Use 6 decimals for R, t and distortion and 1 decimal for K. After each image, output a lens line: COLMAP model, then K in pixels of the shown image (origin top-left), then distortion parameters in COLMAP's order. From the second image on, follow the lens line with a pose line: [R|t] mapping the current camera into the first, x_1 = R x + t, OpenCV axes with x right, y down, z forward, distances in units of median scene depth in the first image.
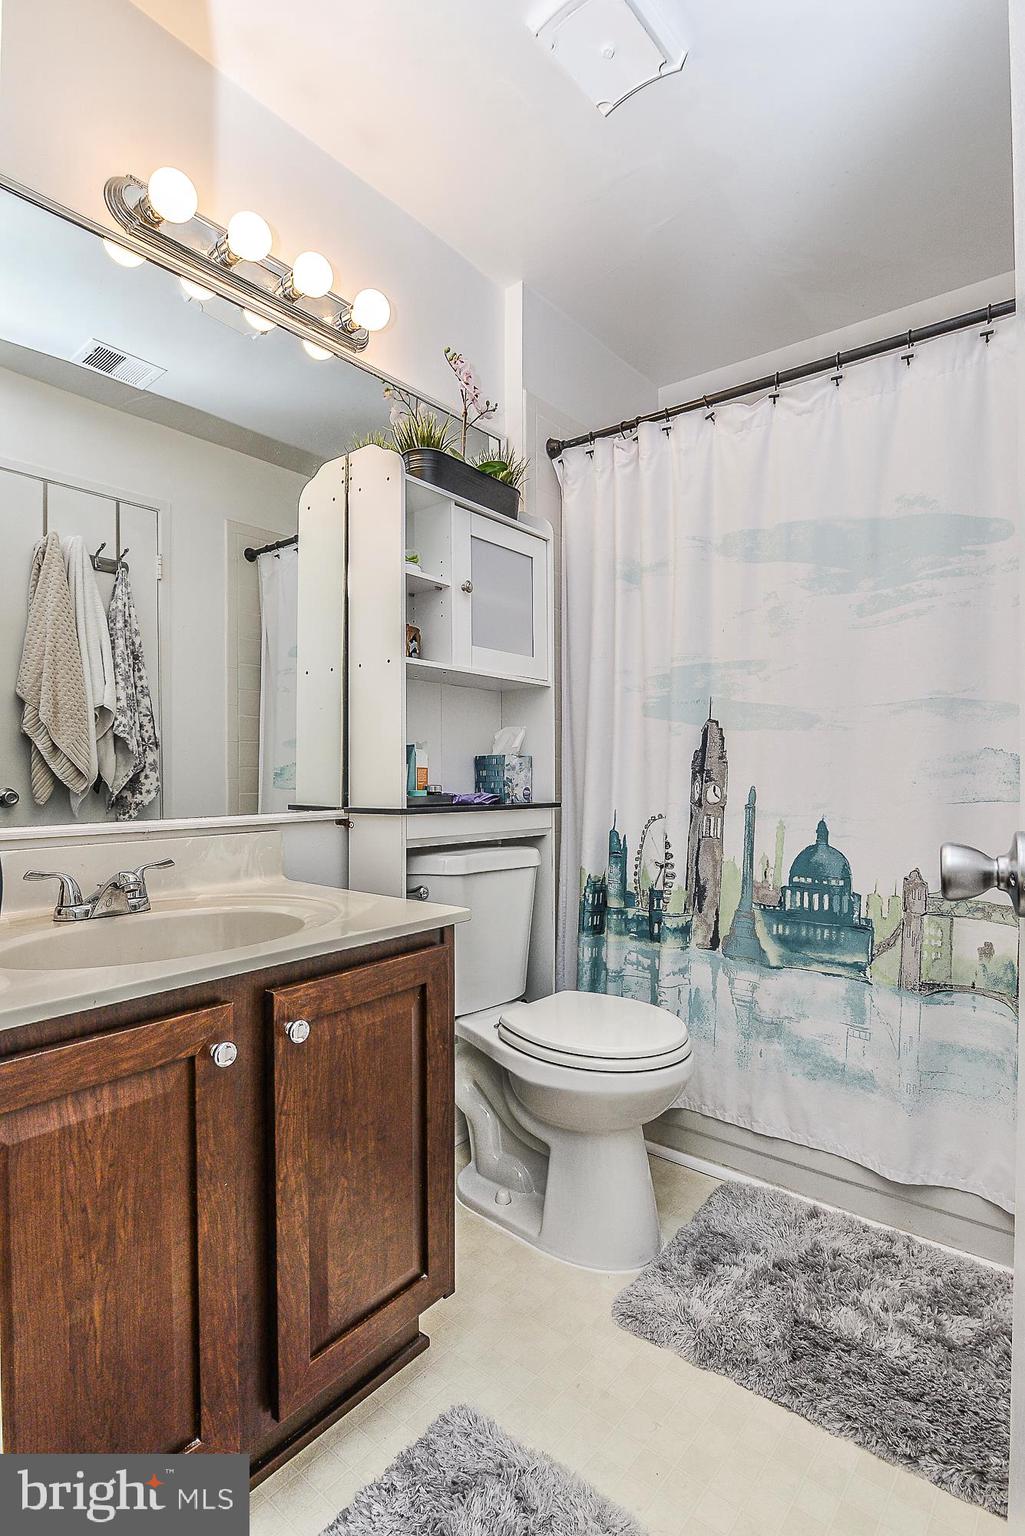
lens RADIAL K [[749.8, 0, 512.5], [0, 749.8, 768.0], [0, 0, 1]] dist [-0.016873, 0.000681]
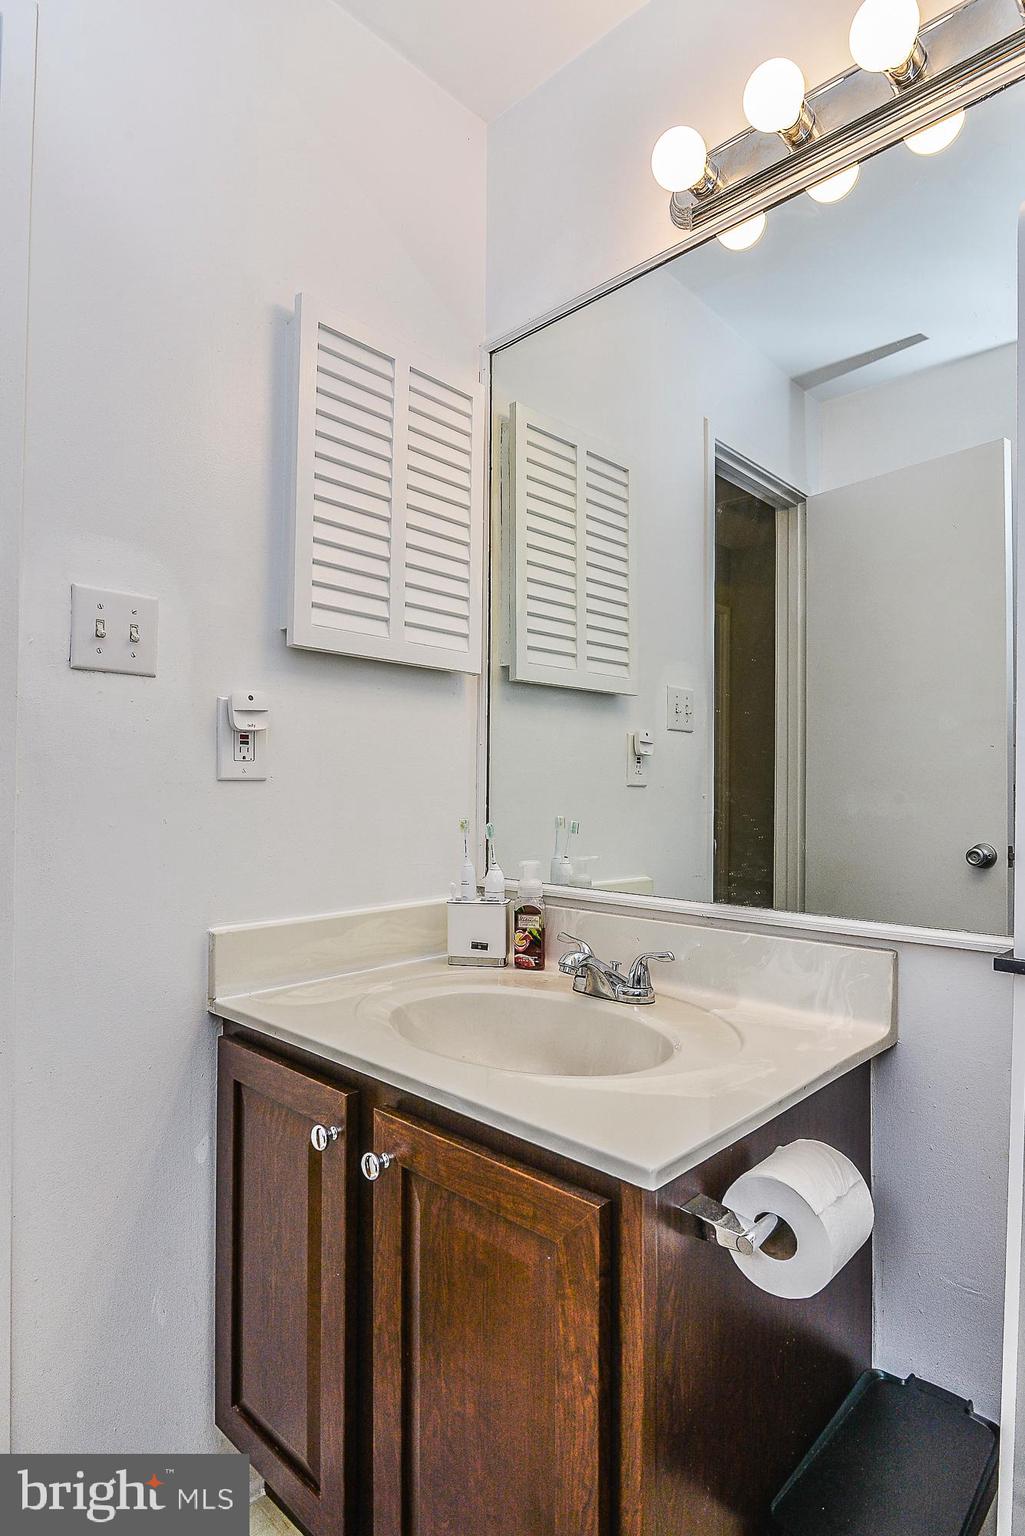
lens RADIAL K [[828.4, 0, 512.5], [0, 828.4, 768.0], [0, 0, 1]] dist [-0.006351, -0.001890]
pose [[-0.074921, -0.020182, -0.996985, 0.436297], [-0.008328, 0.999773, -0.019613, -0.058027], [0.997155, 0.006834, -0.075072, 0.811971]]
